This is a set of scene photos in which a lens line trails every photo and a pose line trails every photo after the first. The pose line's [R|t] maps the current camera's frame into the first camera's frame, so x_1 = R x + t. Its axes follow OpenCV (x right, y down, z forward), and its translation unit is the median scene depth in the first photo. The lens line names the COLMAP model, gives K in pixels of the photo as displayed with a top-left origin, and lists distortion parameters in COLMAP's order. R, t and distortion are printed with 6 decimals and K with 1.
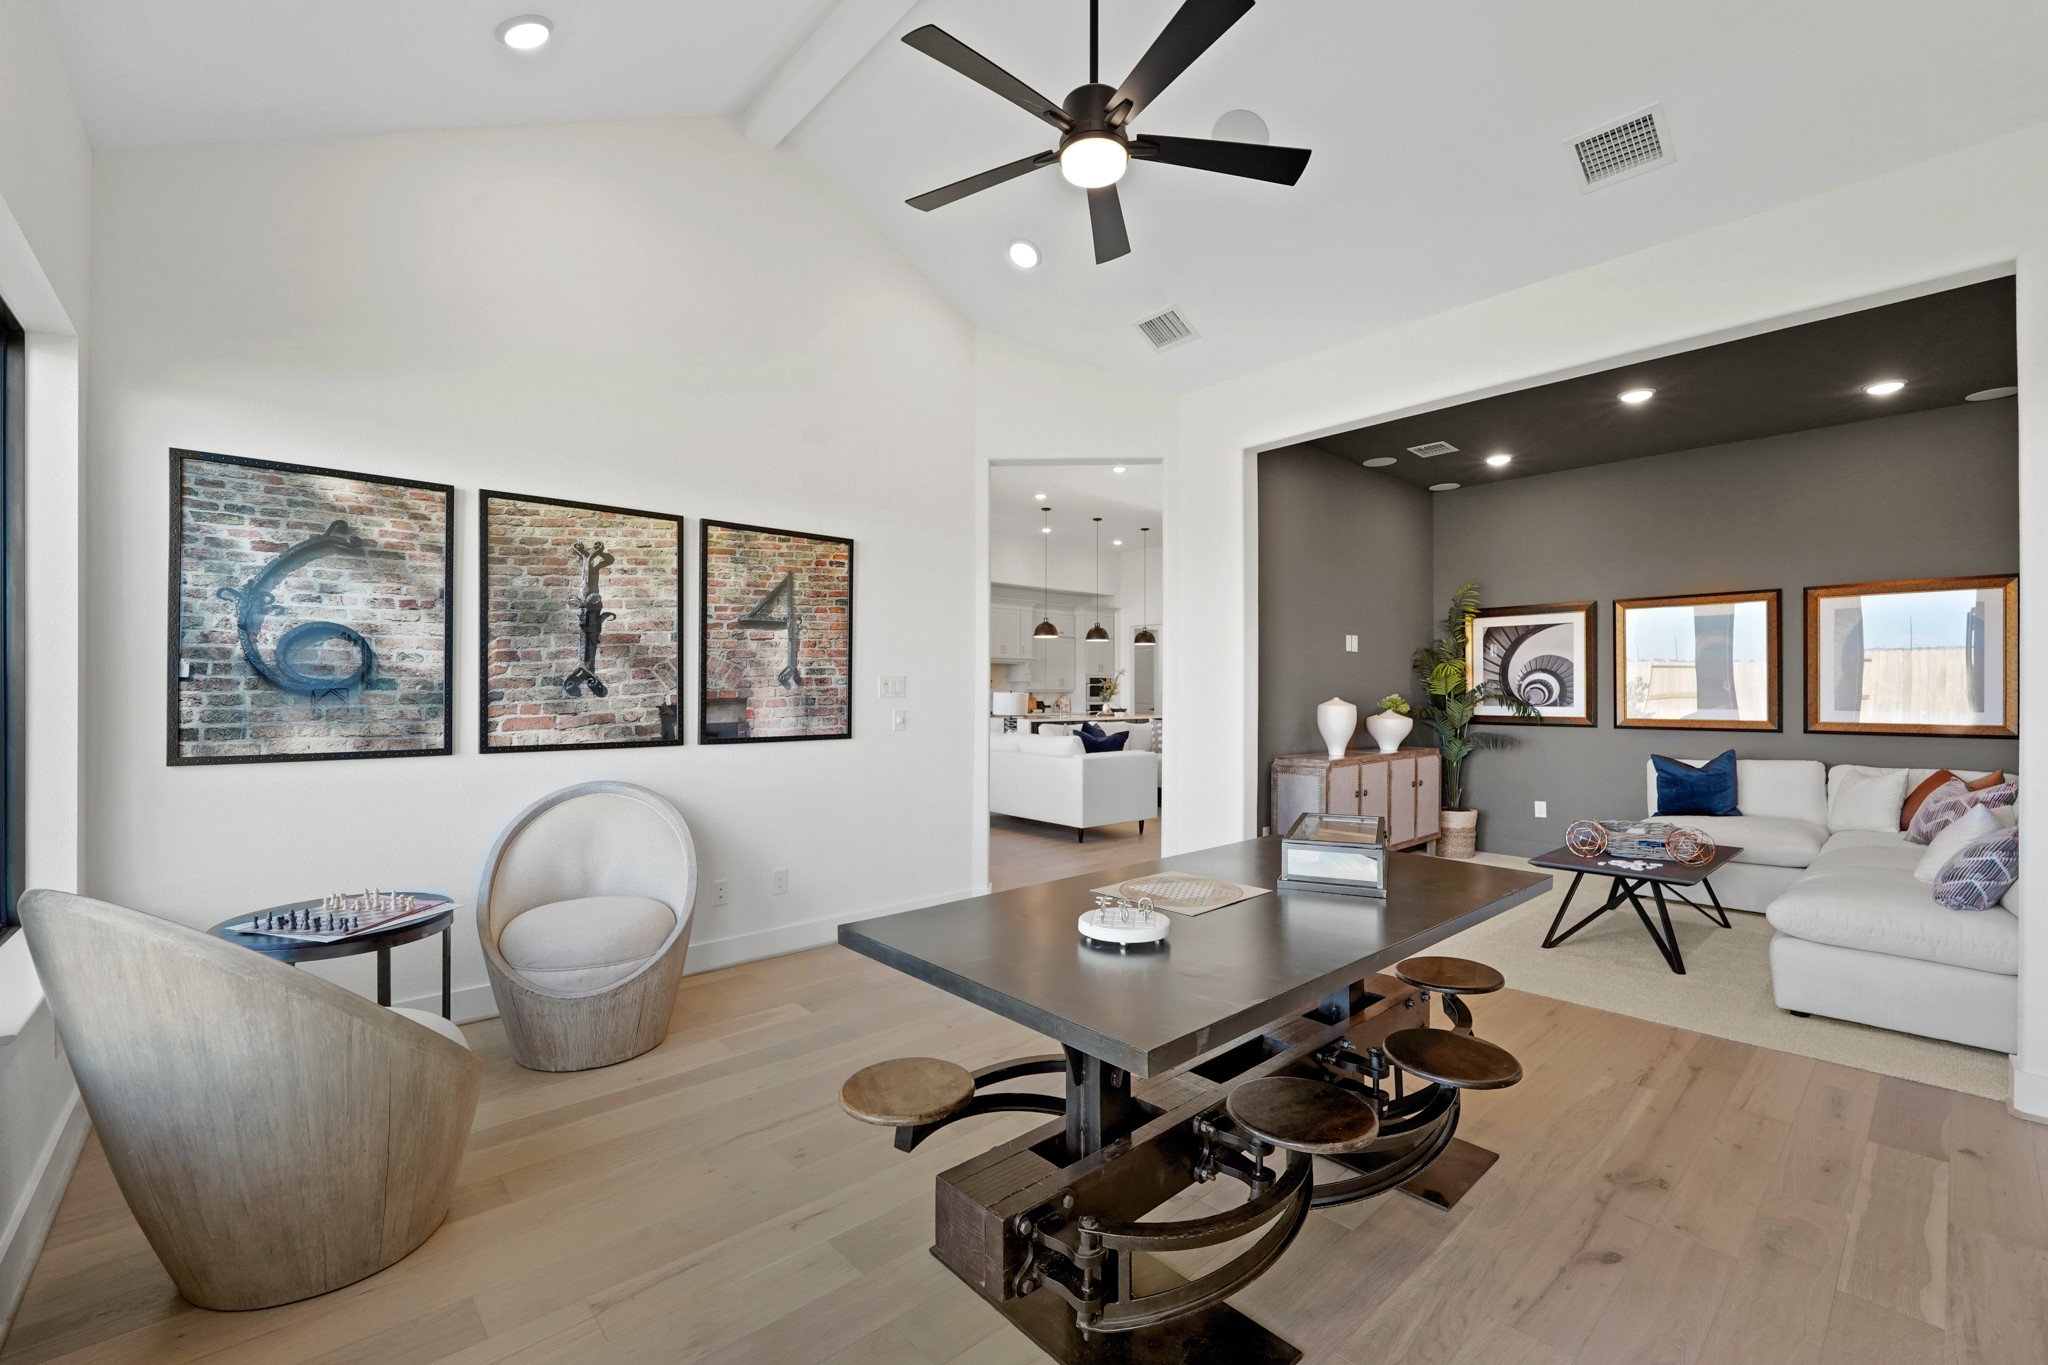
lens RADIAL K [[841.5, 0, 1031.6], [0, 841.5, 698.6], [0, 0, 1]] dist [-0.003401, -0.000461]
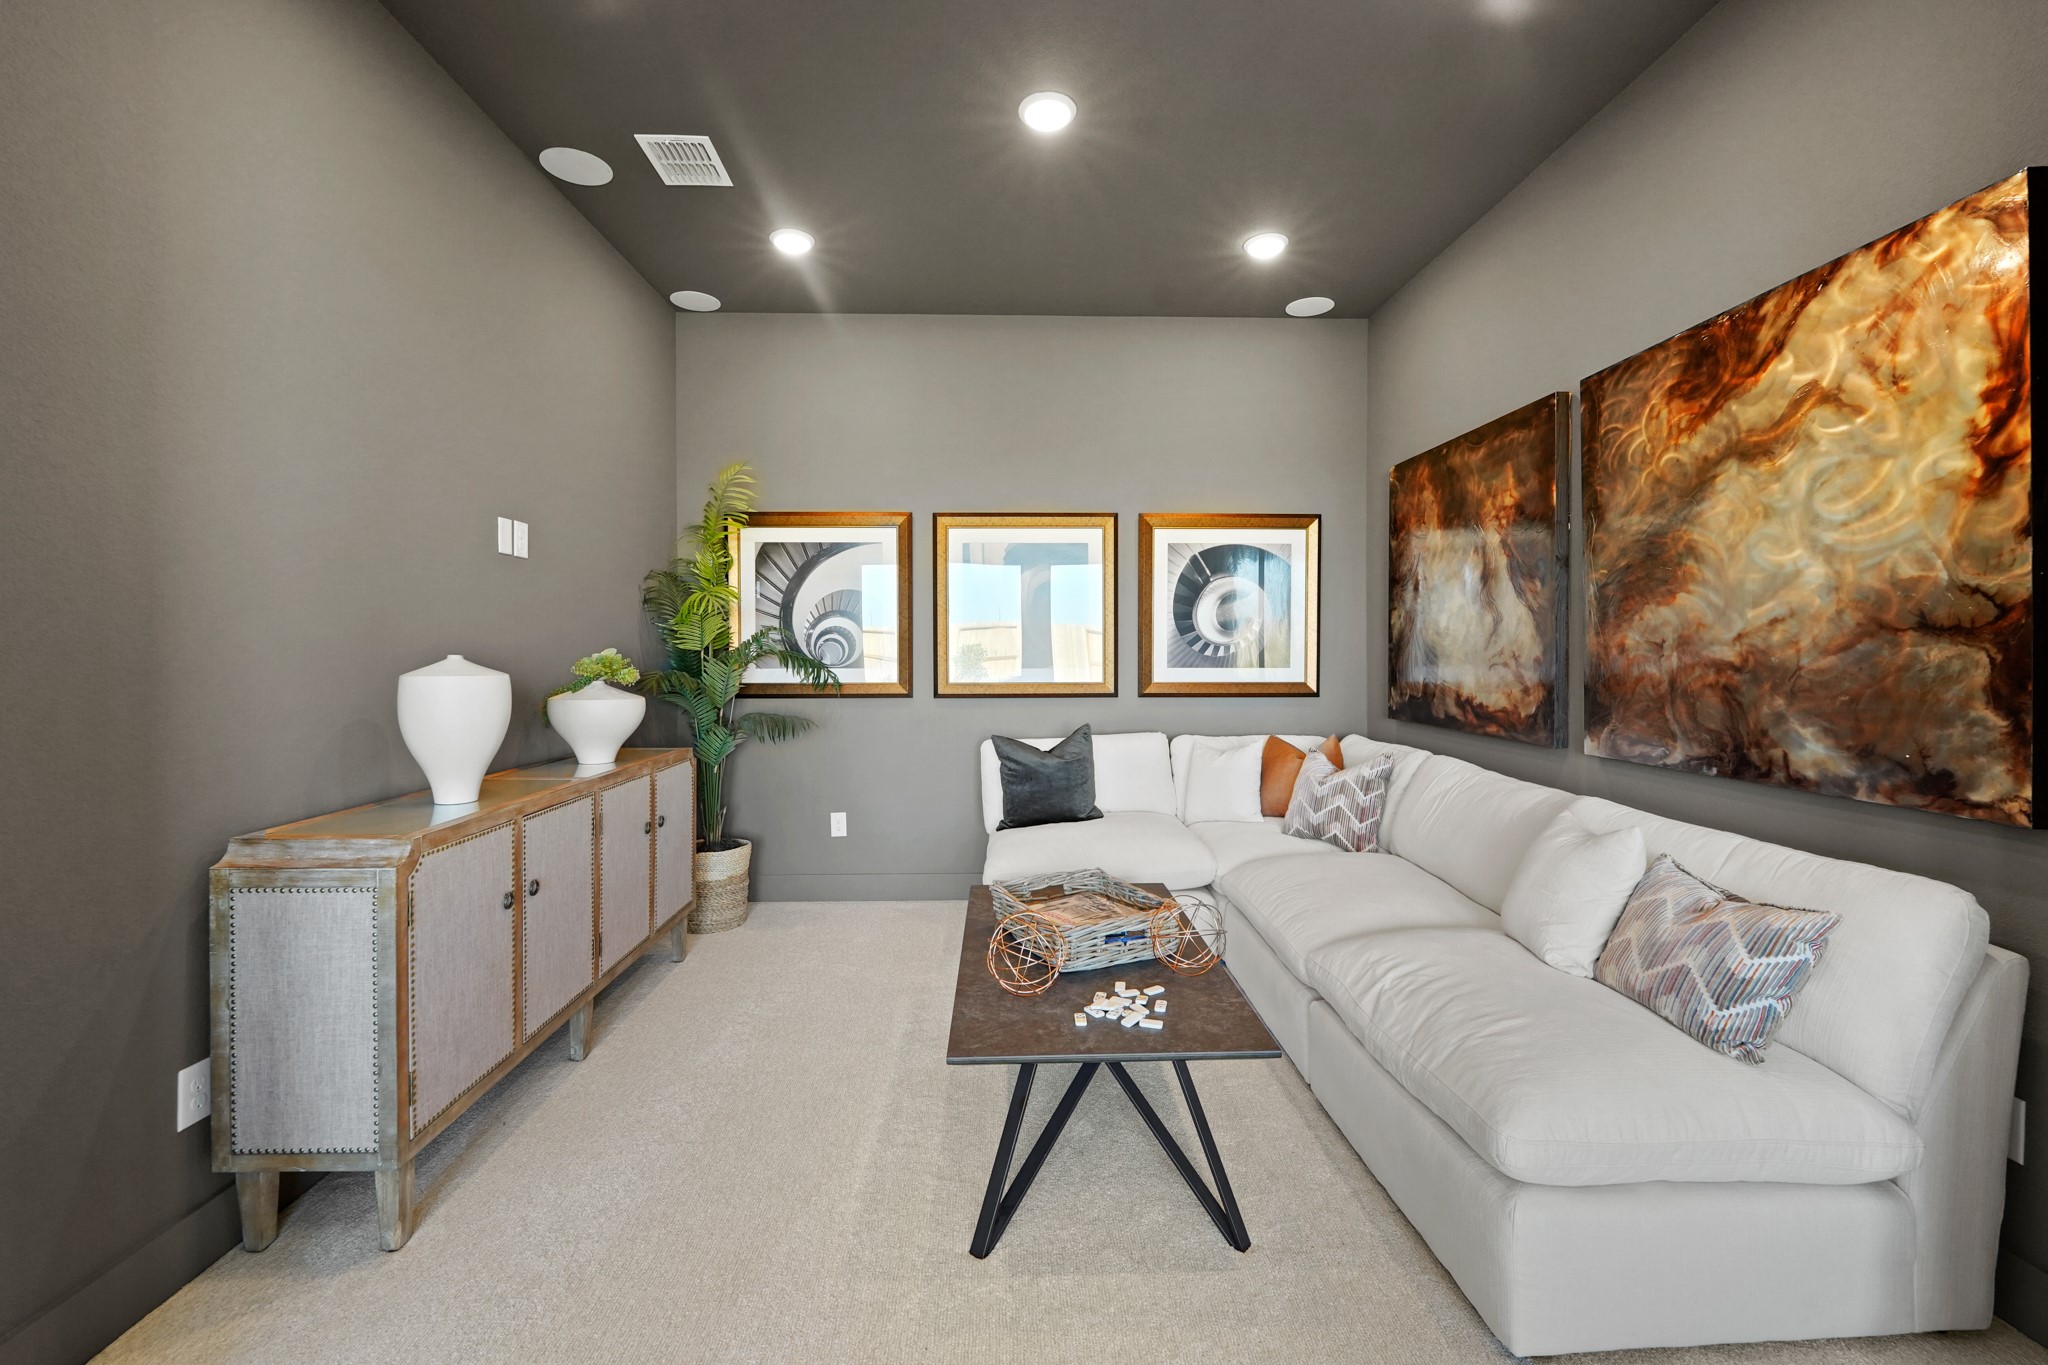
lens RADIAL K [[821.7, 0, 1022.0], [0, 821.7, 649.4], [0, 0, 1]] dist [-0.016282, -0.000194]
pose [[0.646699, 0.000935, 0.762744, 0.220456], [0.008525, 0.999928, -0.008453, 0.001615], [-0.762697, 0.011969, 0.646645, 0.499865]]
